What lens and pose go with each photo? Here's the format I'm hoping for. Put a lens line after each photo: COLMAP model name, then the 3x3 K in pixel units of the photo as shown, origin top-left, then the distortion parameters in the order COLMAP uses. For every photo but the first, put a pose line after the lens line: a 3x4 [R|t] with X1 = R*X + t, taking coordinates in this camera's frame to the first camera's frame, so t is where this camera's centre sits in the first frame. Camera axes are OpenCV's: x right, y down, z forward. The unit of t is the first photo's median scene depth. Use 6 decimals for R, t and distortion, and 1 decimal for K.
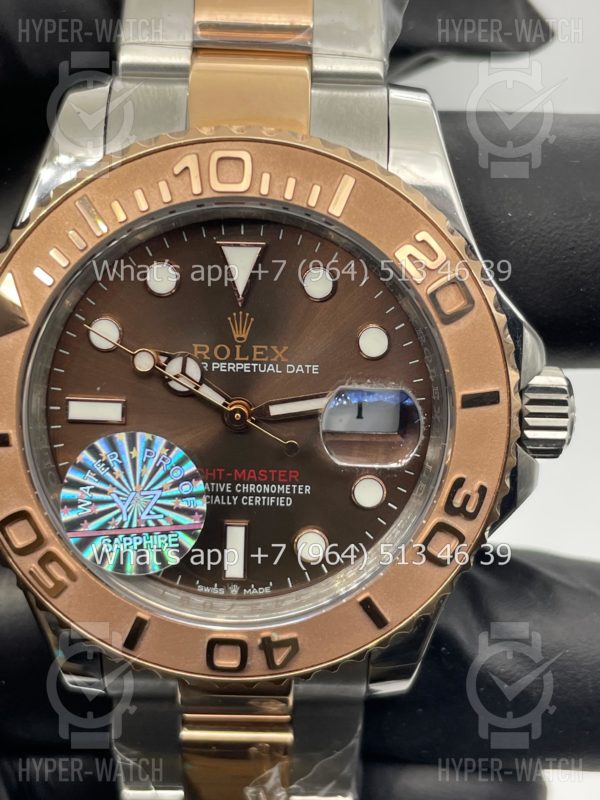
lens RADIAL K [[1269.6, 0, 296.3], [0, 1269.6, 394.9], [0, 0, 1]] dist [0.151786, 0.000000]
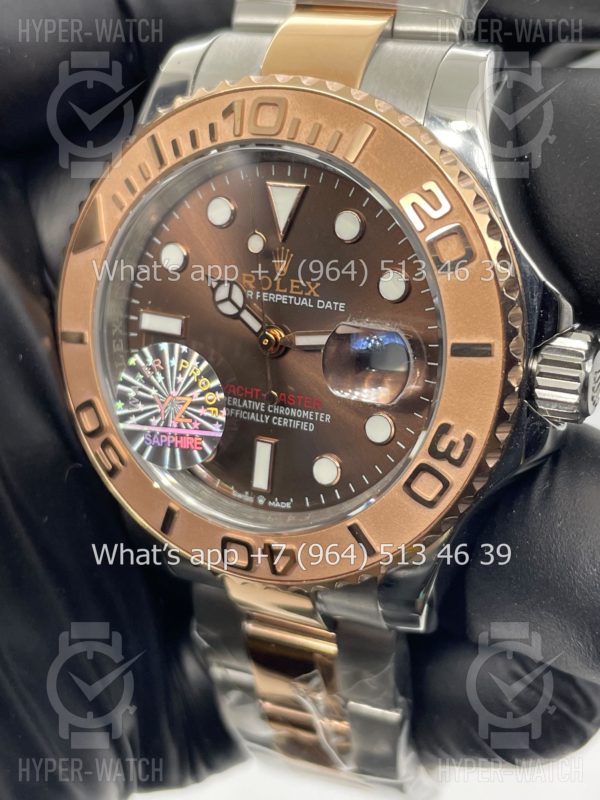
lens RADIAL K [[1269.6, 0, 301.9], [0, 1269.6, 393.1], [0, 0, 1]] dist [0.151786, 0.000000]
pose [[0.900353, 0.127210, -0.416151, 0.443362], [-0.122174, 0.991749, 0.038834, 0.014543], [0.417657, 0.015879, 0.908466, 0.014011]]
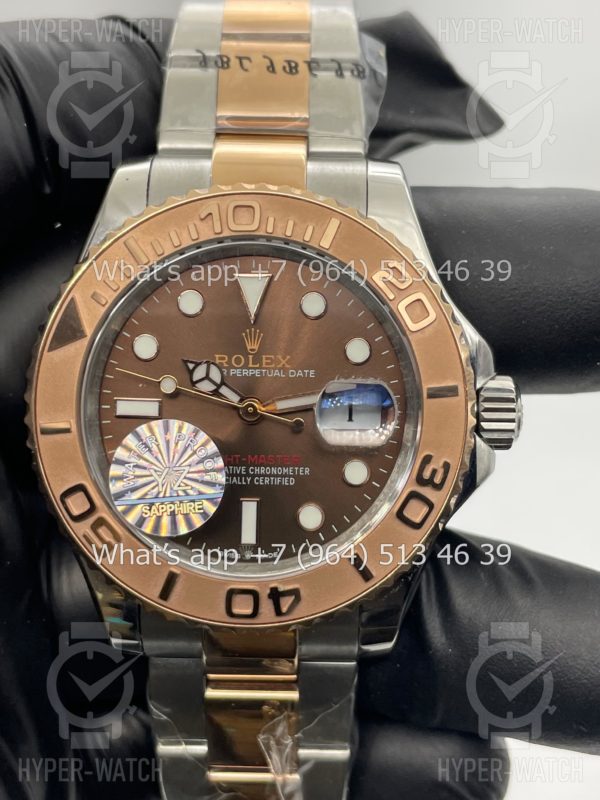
lens RADIAL K [[1269.6, 0, 300.5], [0, 1269.6, 401.7], [0, 0, 1]] dist [0.151786, 0.000000]
pose [[0.999765, -0.010958, -0.018722, 0.027025], [0.008374, 0.991092, -0.132915, 0.175891], [0.020012, 0.132727, 0.990951, -0.244783]]
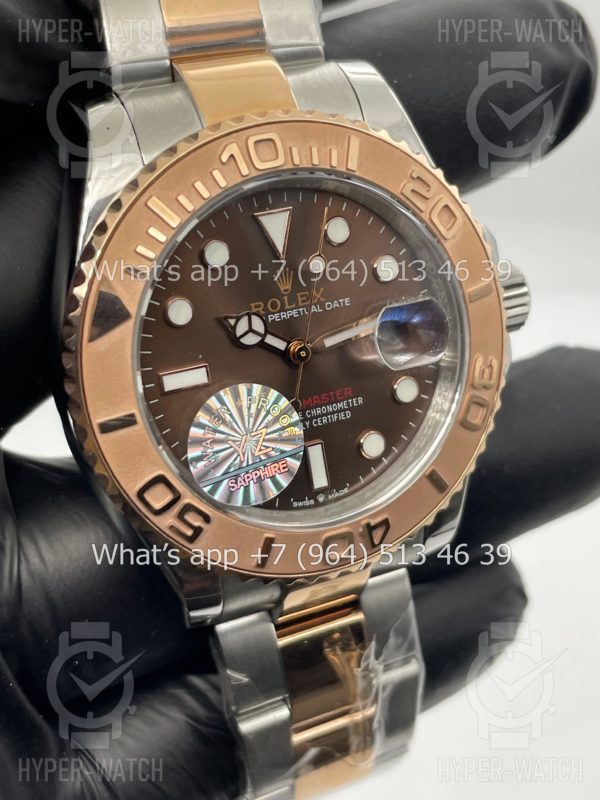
lens RADIAL K [[1269.6, 0, 298.2], [0, 1269.6, 402.6], [0, 0, 1]] dist [0.151786, 0.000000]
pose [[0.910833, -0.249887, 0.328543, -0.452888], [0.242035, 0.968068, 0.065299, -0.017496], [-0.334370, 0.020042, 0.942229, -0.123663]]
